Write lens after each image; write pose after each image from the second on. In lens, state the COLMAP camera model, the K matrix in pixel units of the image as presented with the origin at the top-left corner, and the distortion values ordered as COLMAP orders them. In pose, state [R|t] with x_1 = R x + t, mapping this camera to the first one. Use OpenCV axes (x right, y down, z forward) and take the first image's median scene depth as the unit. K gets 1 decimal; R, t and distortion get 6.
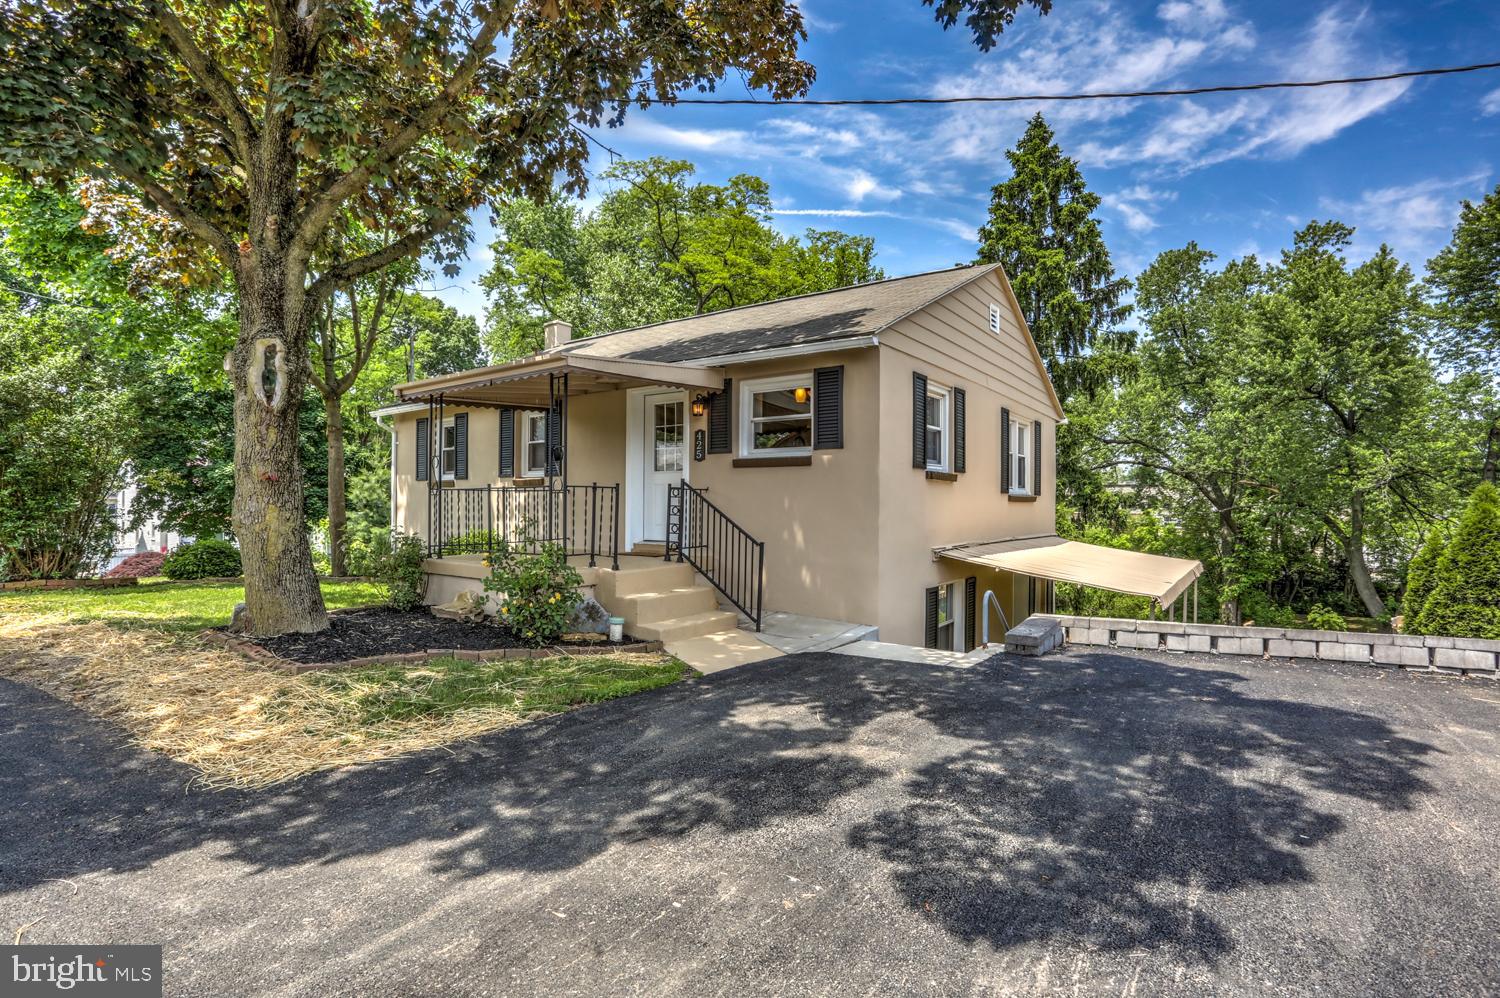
lens RADIAL K [[731.9, 0, 744.9], [0, 731.9, 504.4], [0, 0, 1]] dist [-0.073422, 0.029766]
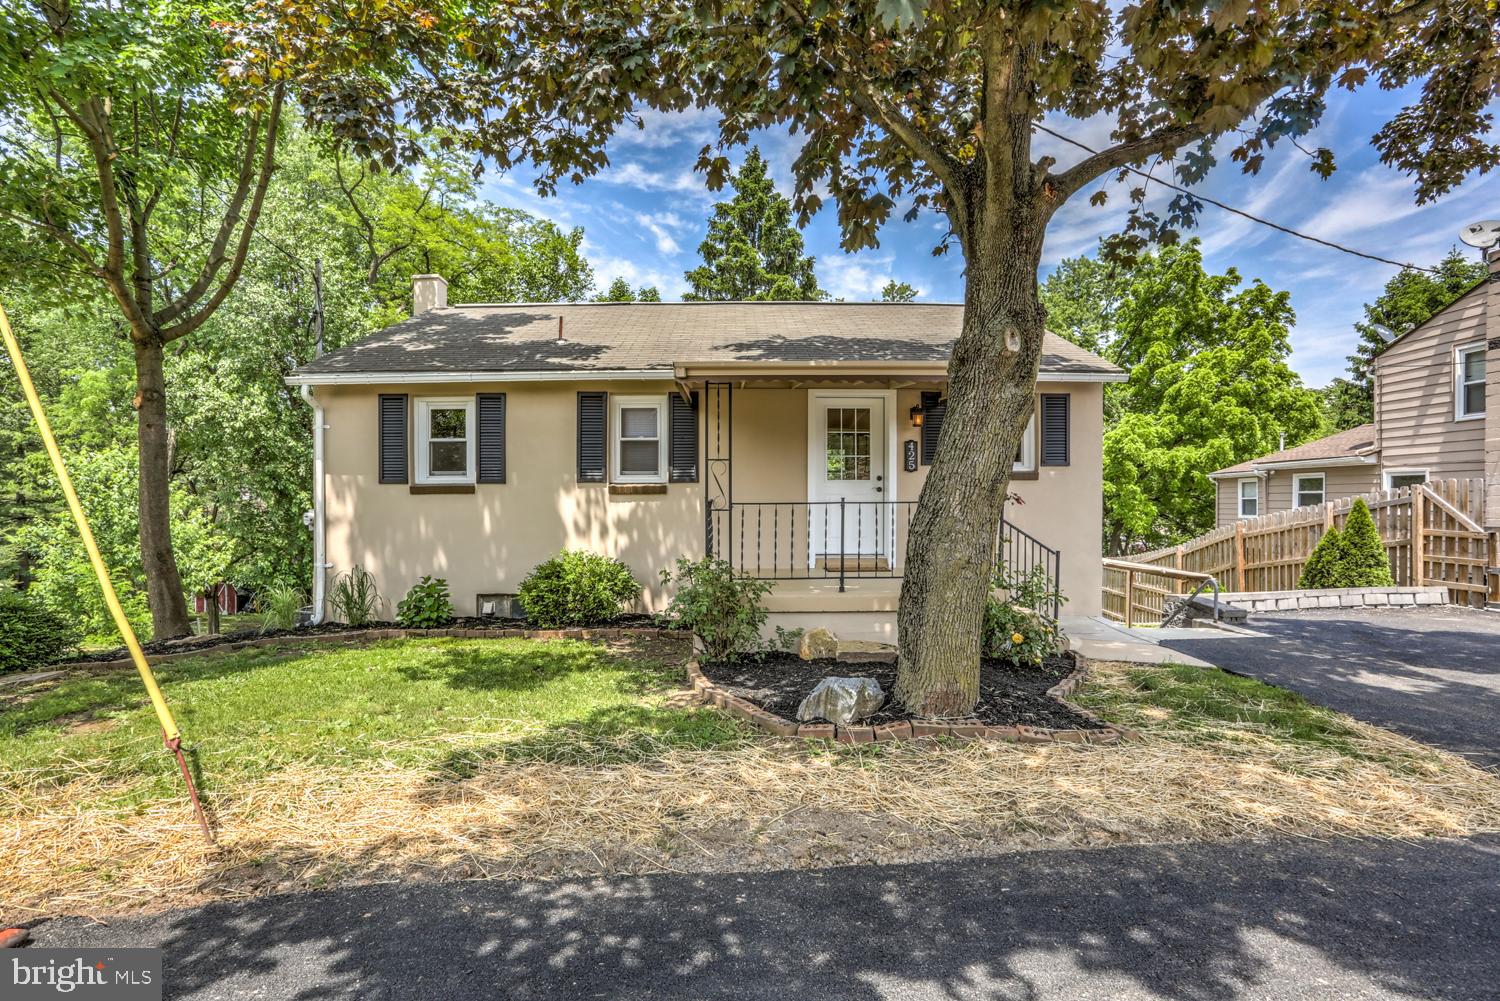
lens RADIAL K [[731.9, 0, 757.3], [0, 731.9, 501.7], [0, 0, 1]] dist [-0.073422, 0.029766]
pose [[0.803655, -0.008789, 0.595031, -0.657260], [0.005903, 0.999959, 0.006797, -0.021510], [-0.595067, -0.001950, 0.803674, 0.265690]]
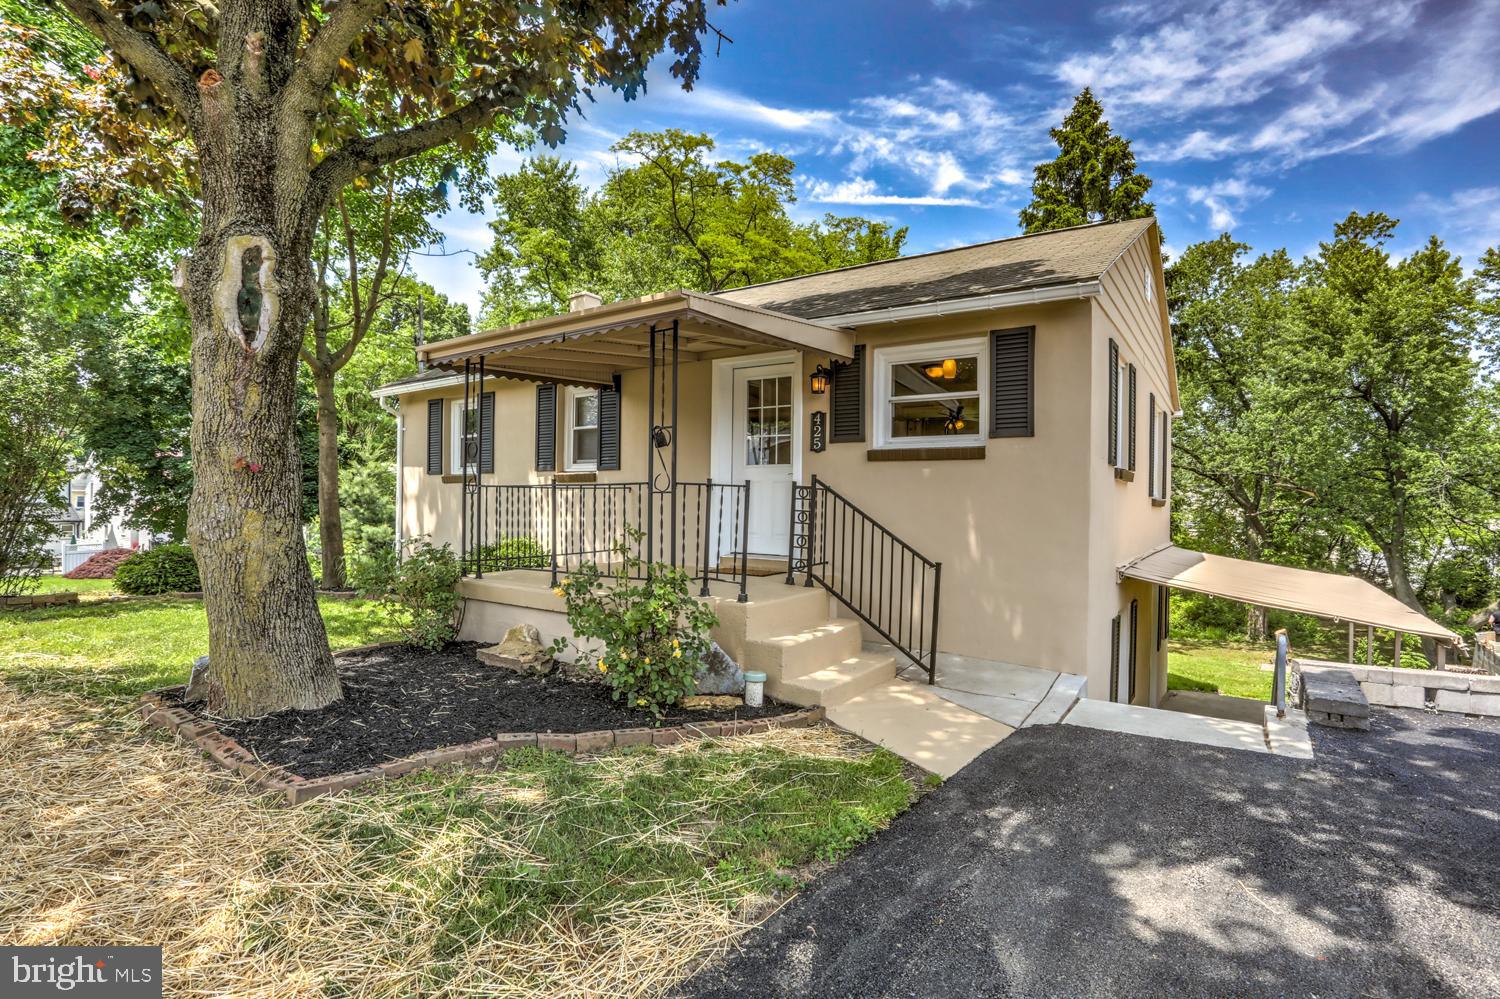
lens RADIAL K [[731.9, 0, 747.8], [0, 731.9, 506.3], [0, 0, 1]] dist [-0.073422, 0.029766]
pose [[0.999686, 0.007634, 0.023852, -0.123701], [-0.007770, 0.999954, 0.005608, -0.004587], [-0.023808, -0.005792, 0.999700, 0.185313]]
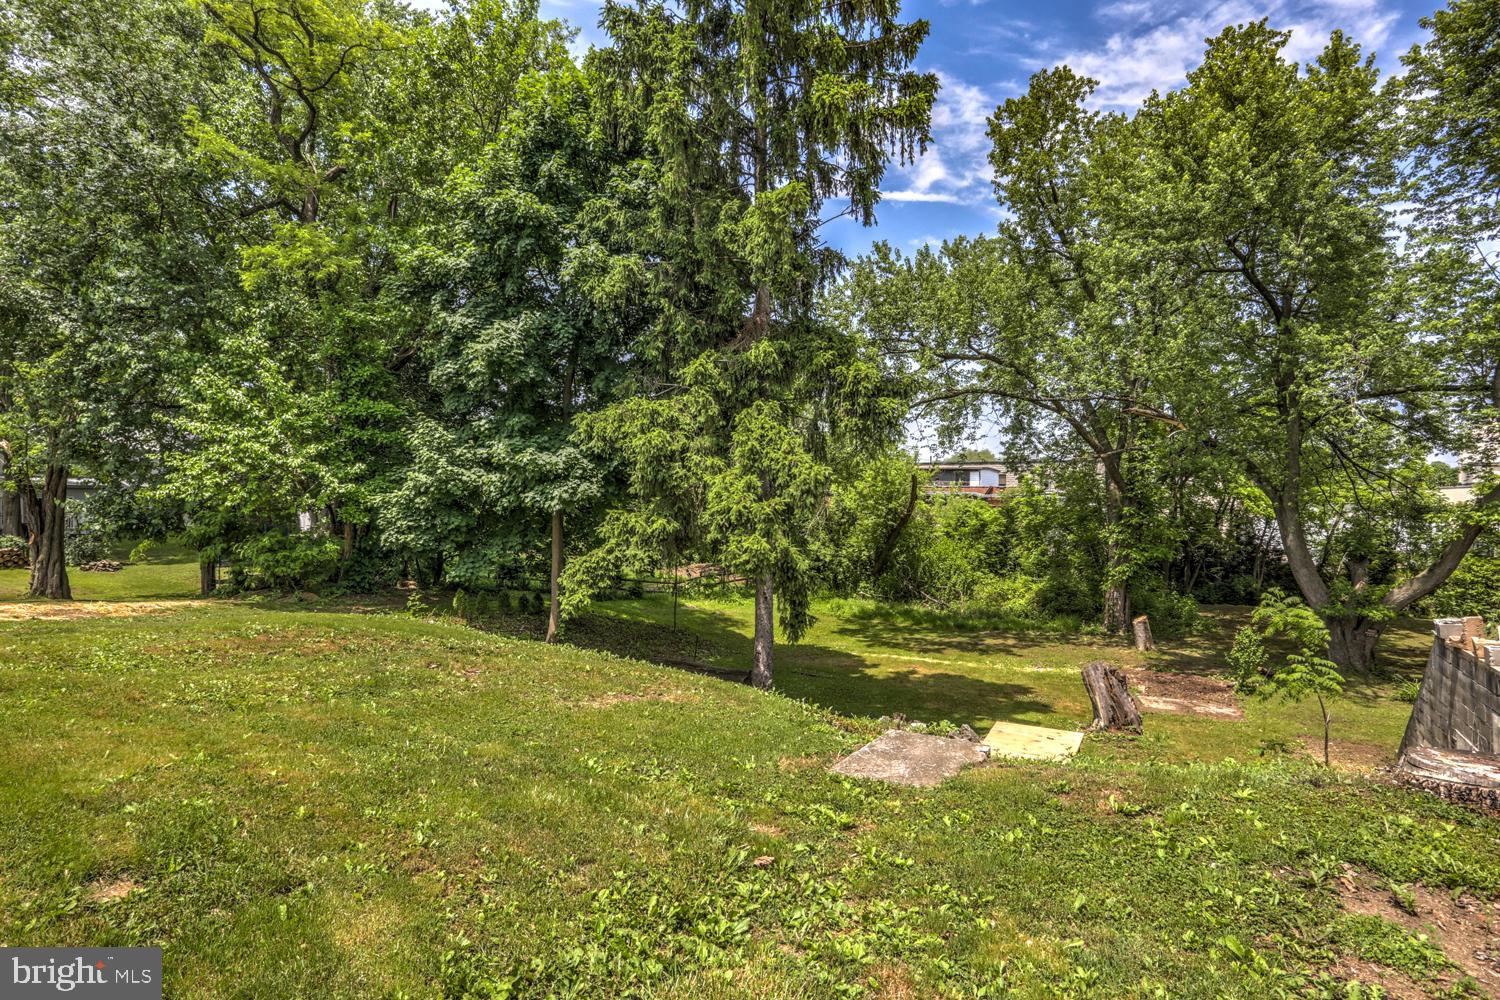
lens RADIAL K [[731.9, 0, 751.9], [0, 731.9, 507.7], [0, 0, 1]] dist [-0.073422, 0.029766]
pose [[0.993342, 0.001328, 0.115194, 0.839195], [-0.003124, 0.999876, 0.015418, 0.164202], [-0.115159, -0.015675, 0.993223, 1.161040]]
